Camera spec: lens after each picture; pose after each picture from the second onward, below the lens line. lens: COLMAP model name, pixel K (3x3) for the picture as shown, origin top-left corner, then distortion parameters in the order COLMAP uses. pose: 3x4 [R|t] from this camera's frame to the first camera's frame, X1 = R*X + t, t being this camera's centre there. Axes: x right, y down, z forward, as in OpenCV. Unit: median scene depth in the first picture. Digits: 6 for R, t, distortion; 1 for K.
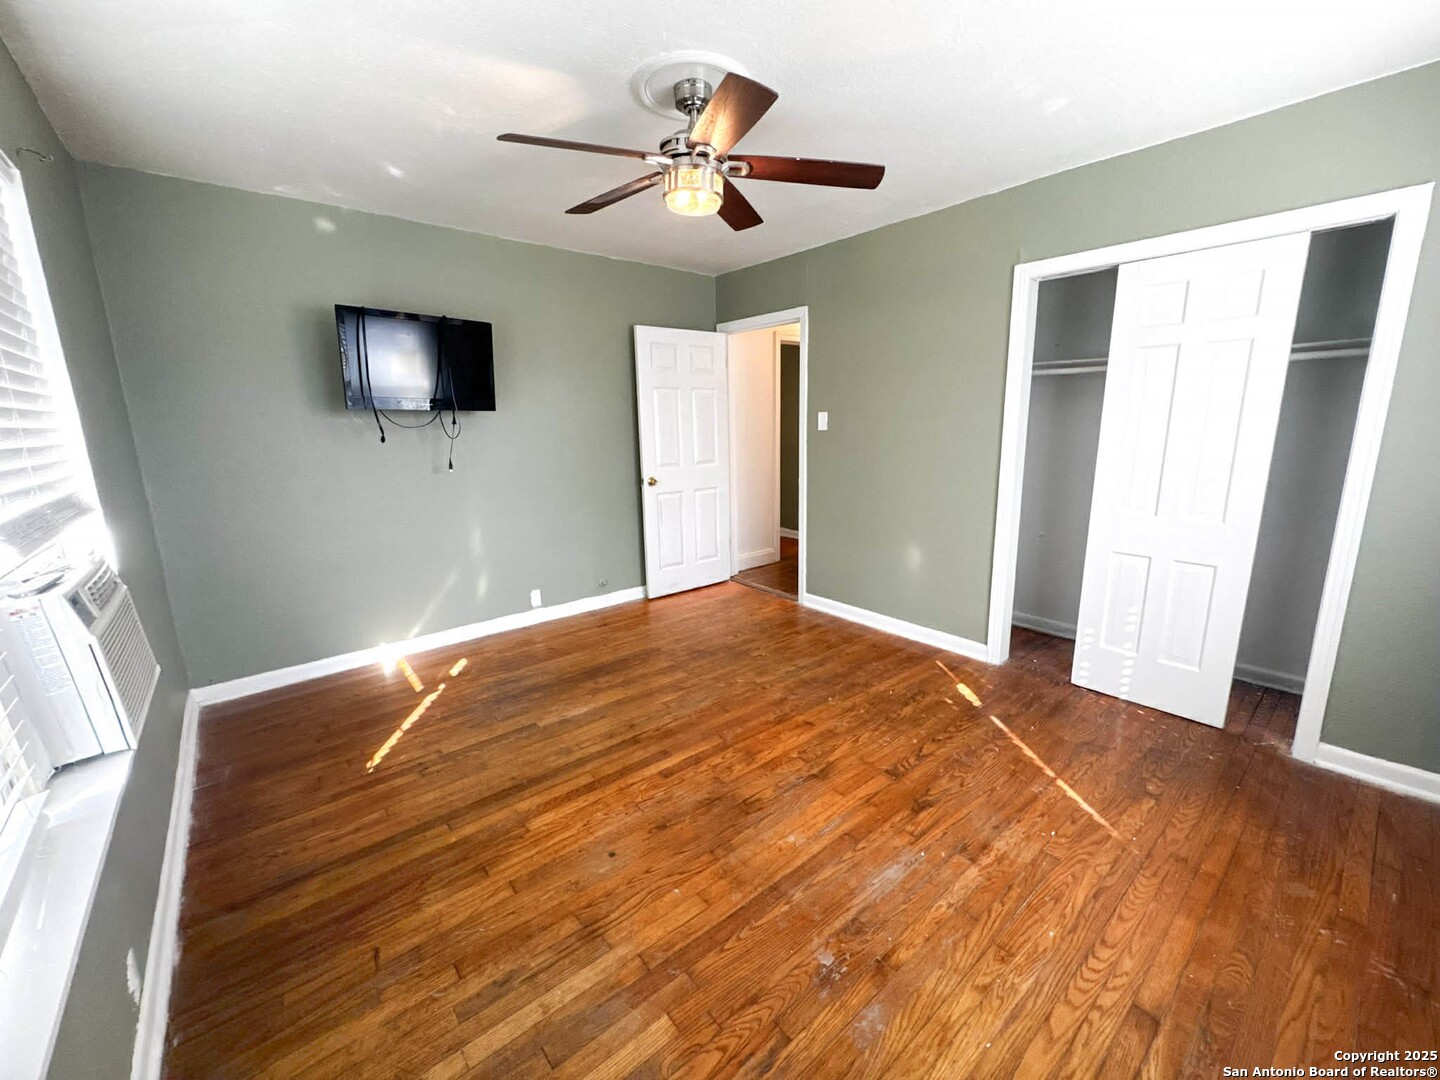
lens RADIAL K [[576.2, 0, 720.0], [0, 576.2, 540.0], [0, 0, 1]] dist [-0.000151, 0.000003]
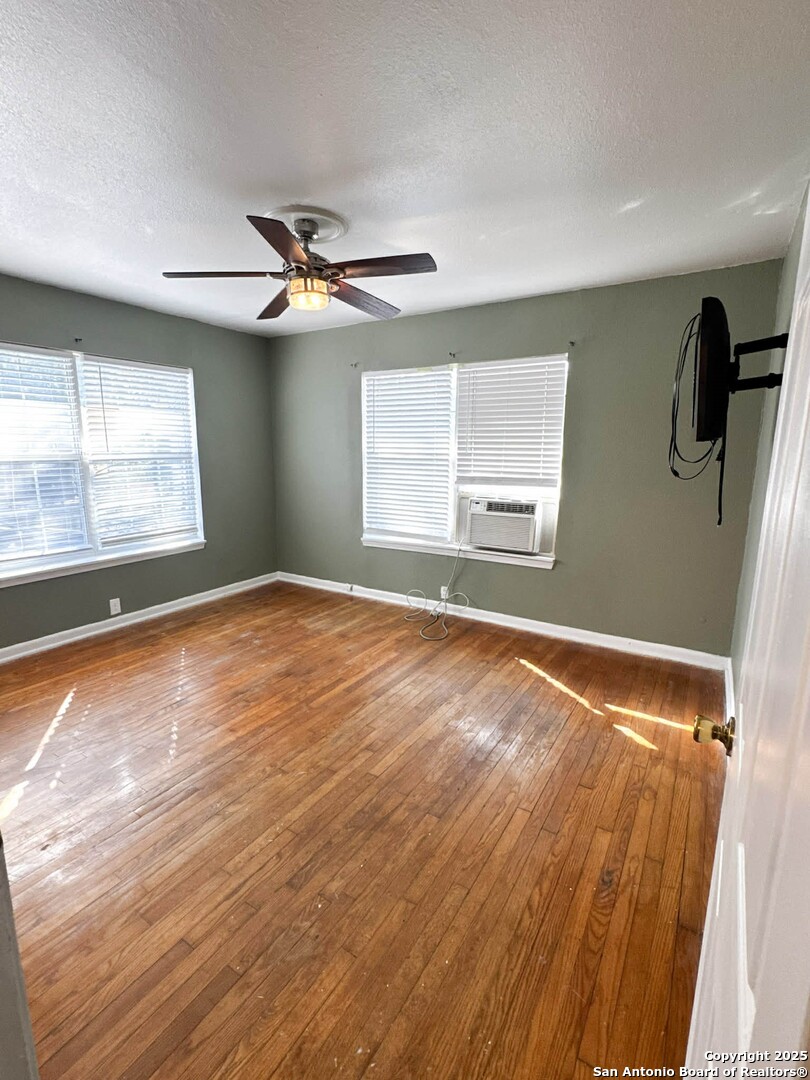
lens RADIAL K [[513.9, 0, 405.0], [0, 513.9, 540.0], [0, 0, 1]] dist [-0.000830, -0.000061]
pose [[-0.956658, 0.058436, -0.285292, 0.105855], [-0.052752, 0.928679, 0.367113, -0.426223], [0.286397, 0.366251, -0.885345, 1.973564]]
